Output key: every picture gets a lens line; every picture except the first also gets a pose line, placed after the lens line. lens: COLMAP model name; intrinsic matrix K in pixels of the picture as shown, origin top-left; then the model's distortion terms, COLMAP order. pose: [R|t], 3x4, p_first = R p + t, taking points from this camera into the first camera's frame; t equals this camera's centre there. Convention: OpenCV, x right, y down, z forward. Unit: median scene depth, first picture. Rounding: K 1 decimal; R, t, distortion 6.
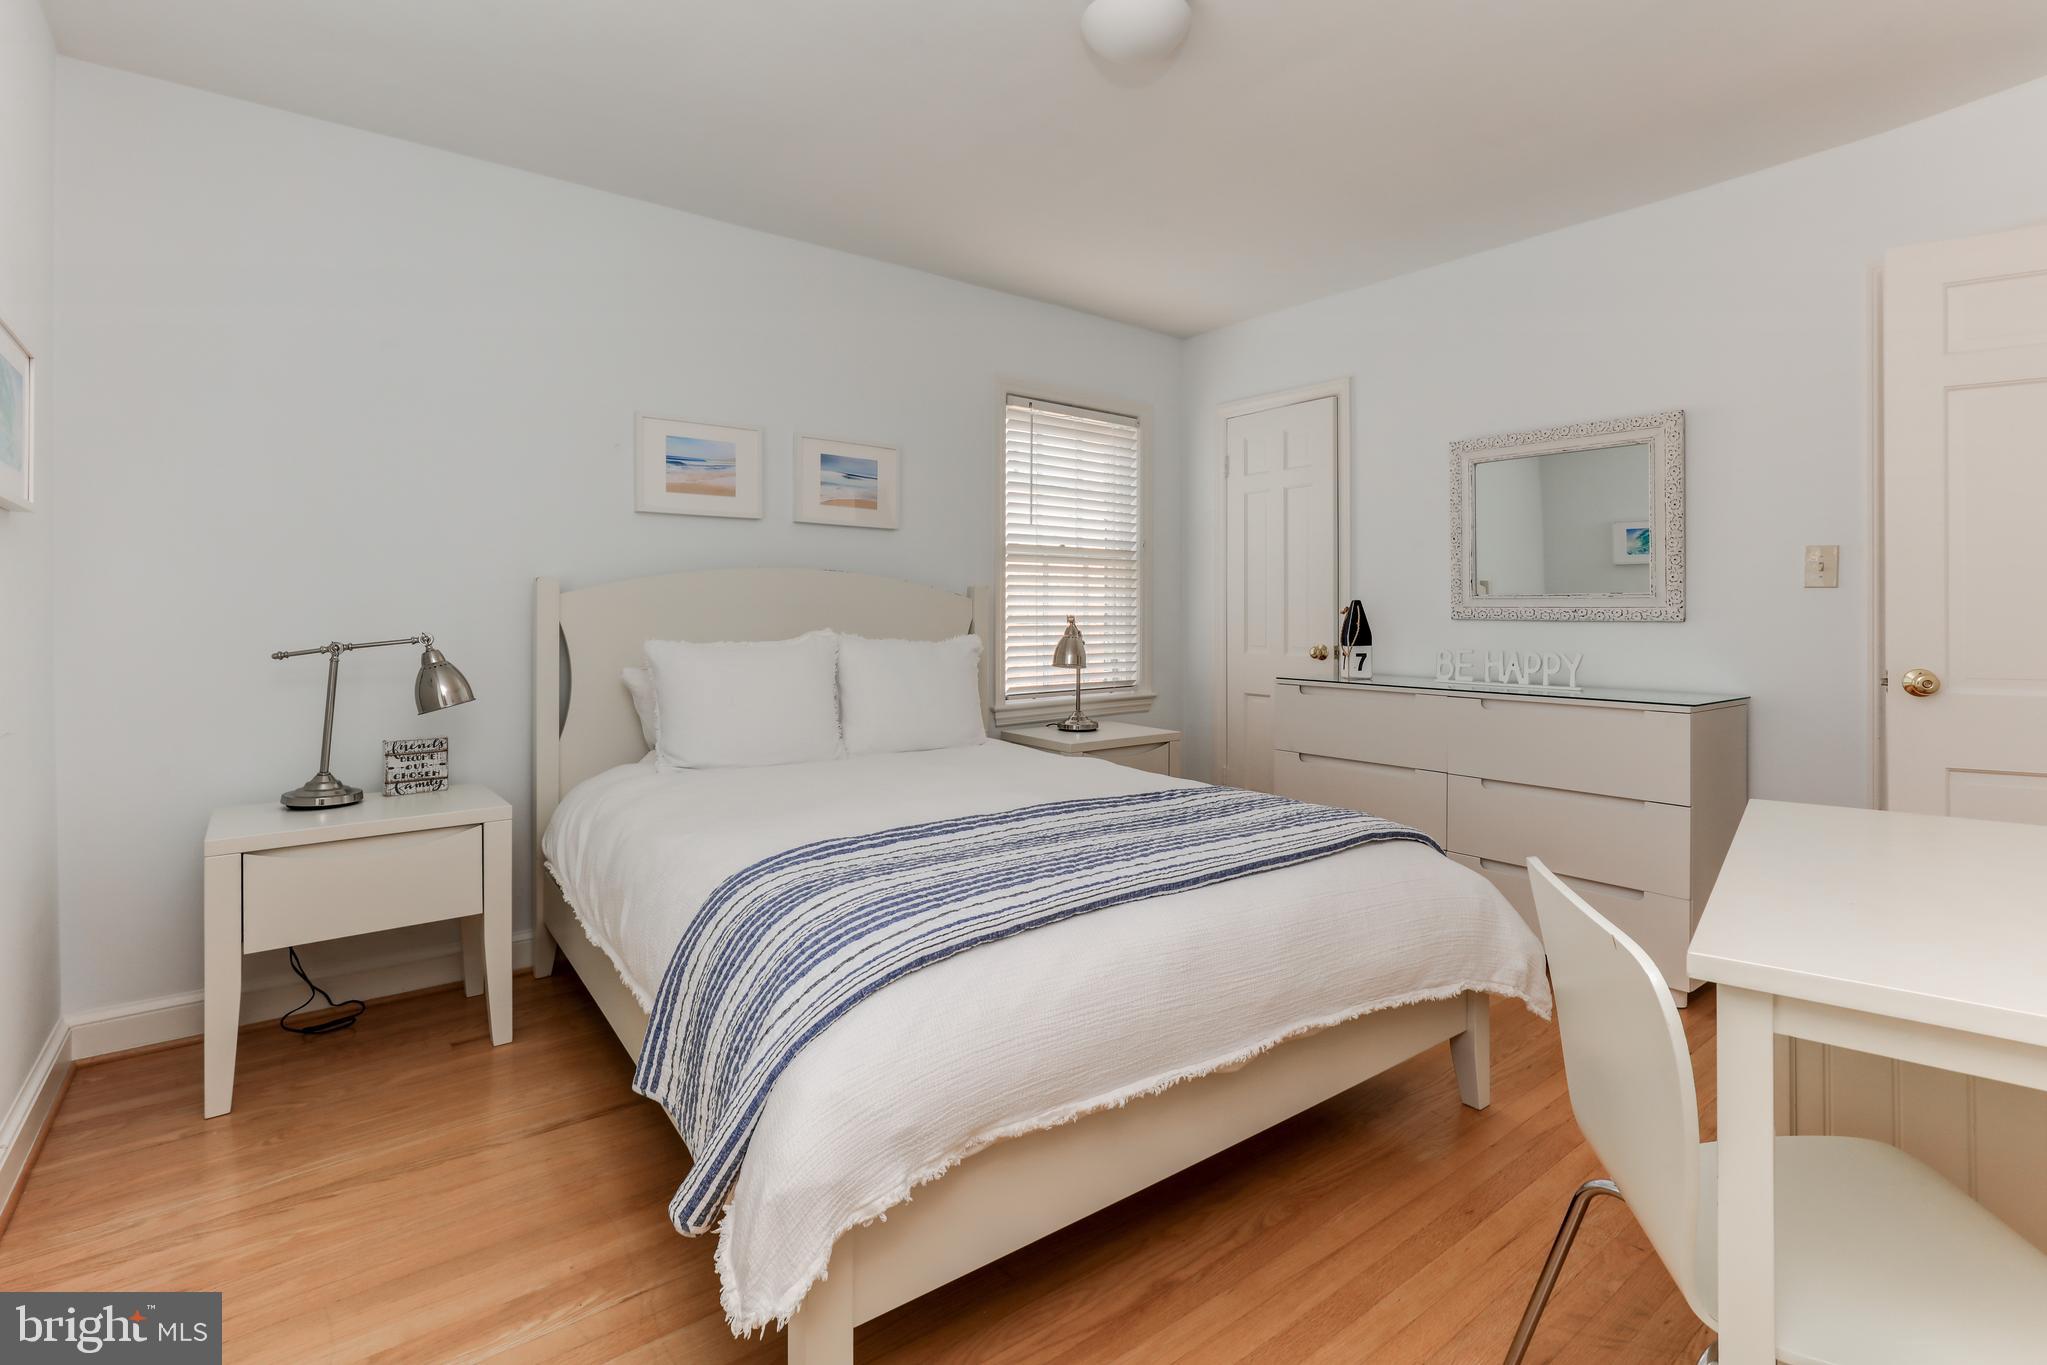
lens RADIAL K [[970.2, 0, 1025.8], [0, 970.2, 614.8], [0, 0, 1]] dist [-0.000258, -0.000022]
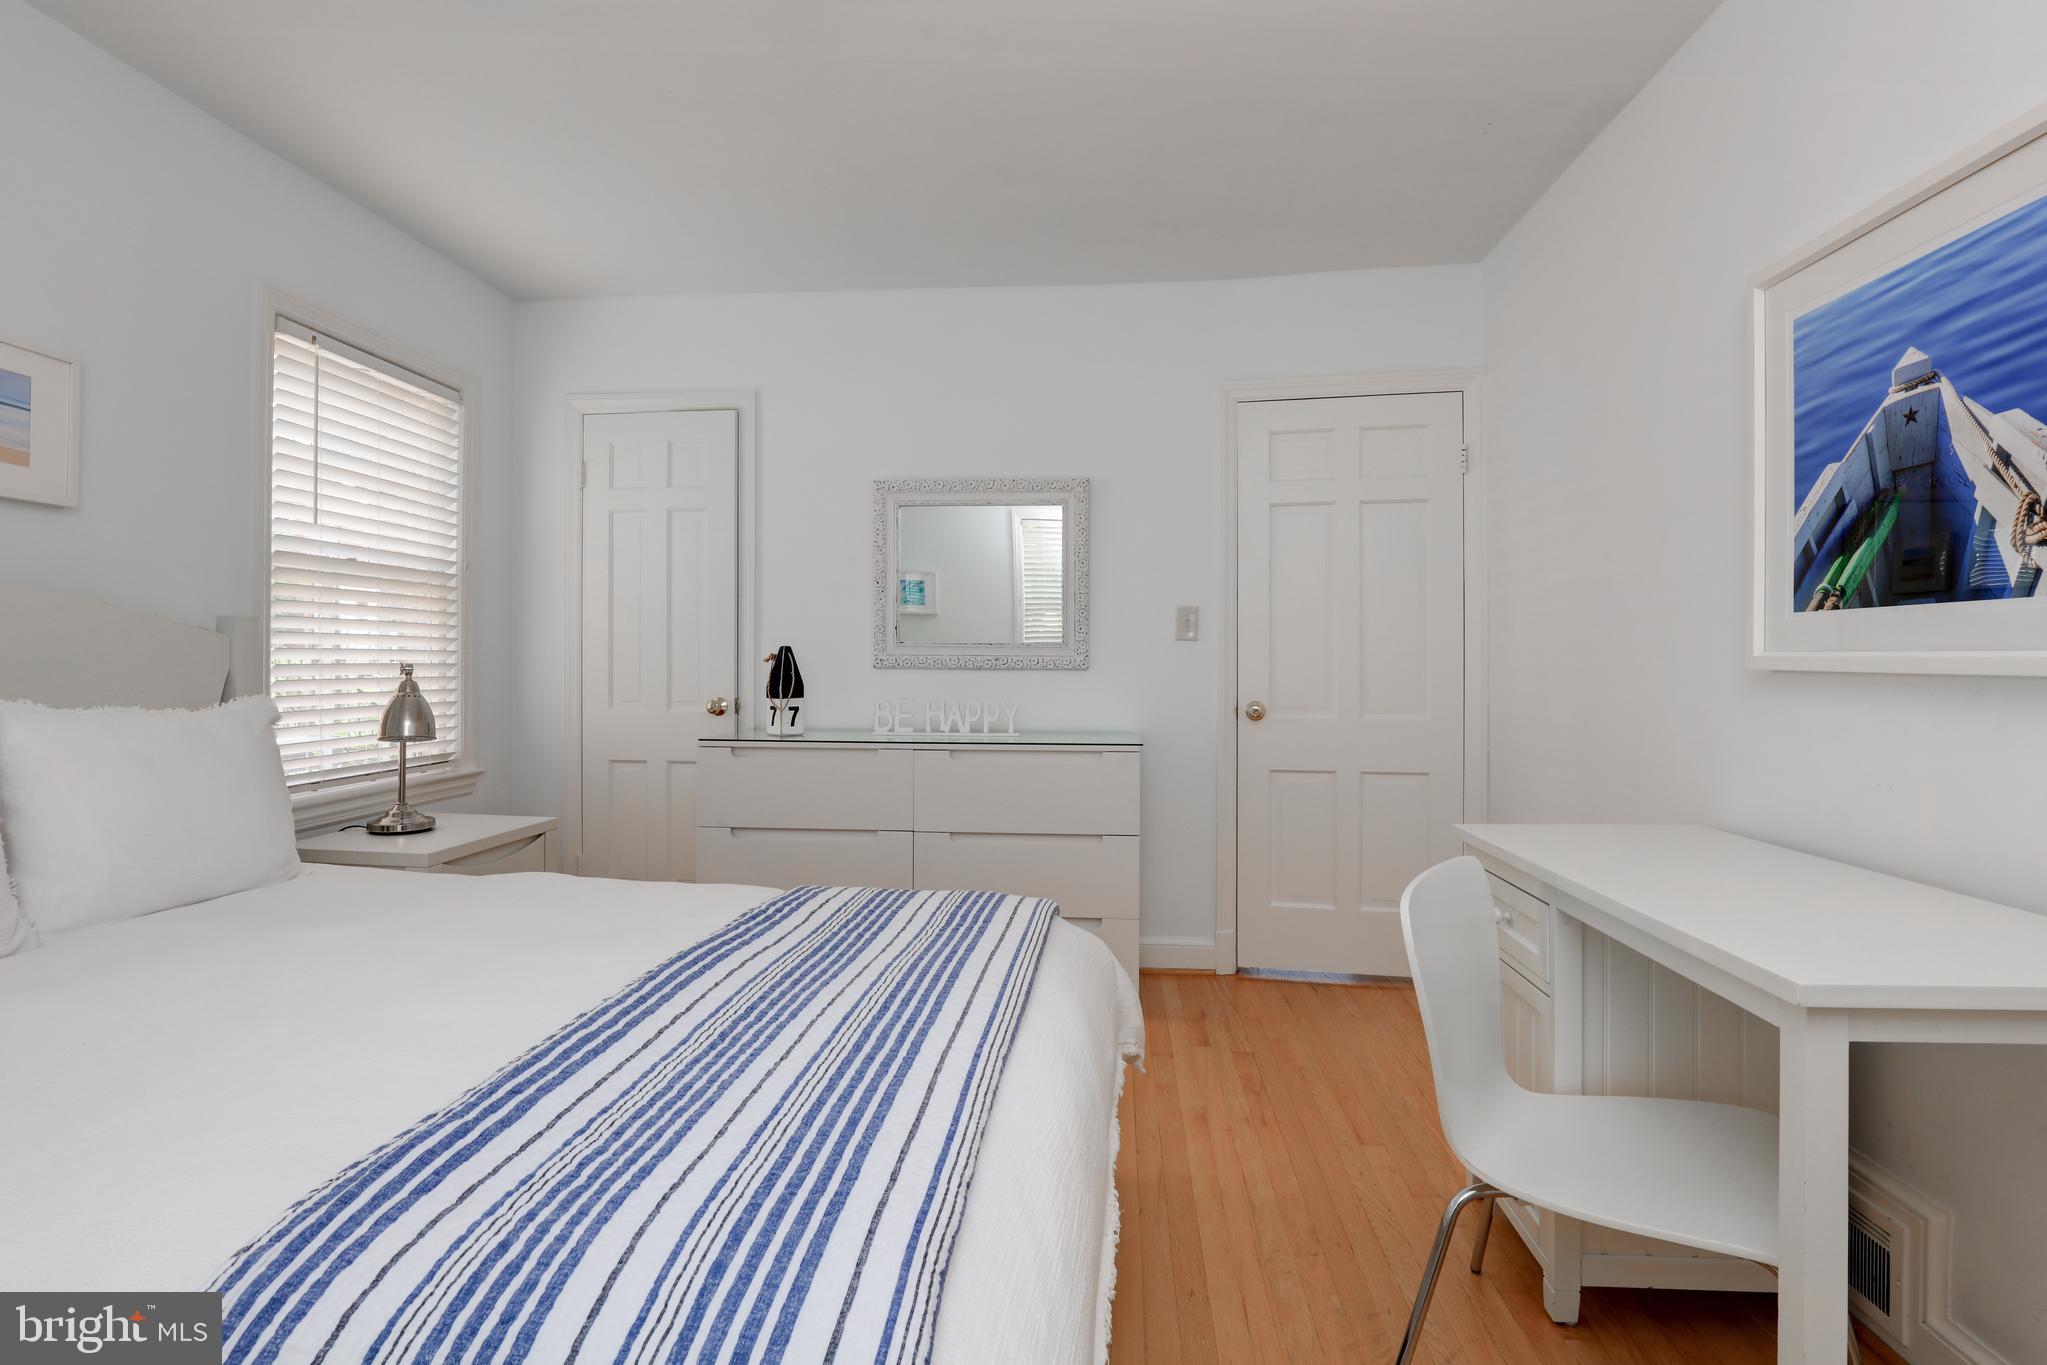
lens RADIAL K [[1032.8, 0, 1016.3], [0, 1032.8, 656.6], [0, 0, 1]] dist [-0.003022, -0.000476]
pose [[0.686177, 0.005882, 0.727411, -0.178467], [-0.001519, 0.999977, -0.006654, 0.000362], [-0.727433, 0.003461, 0.686170, 0.187399]]
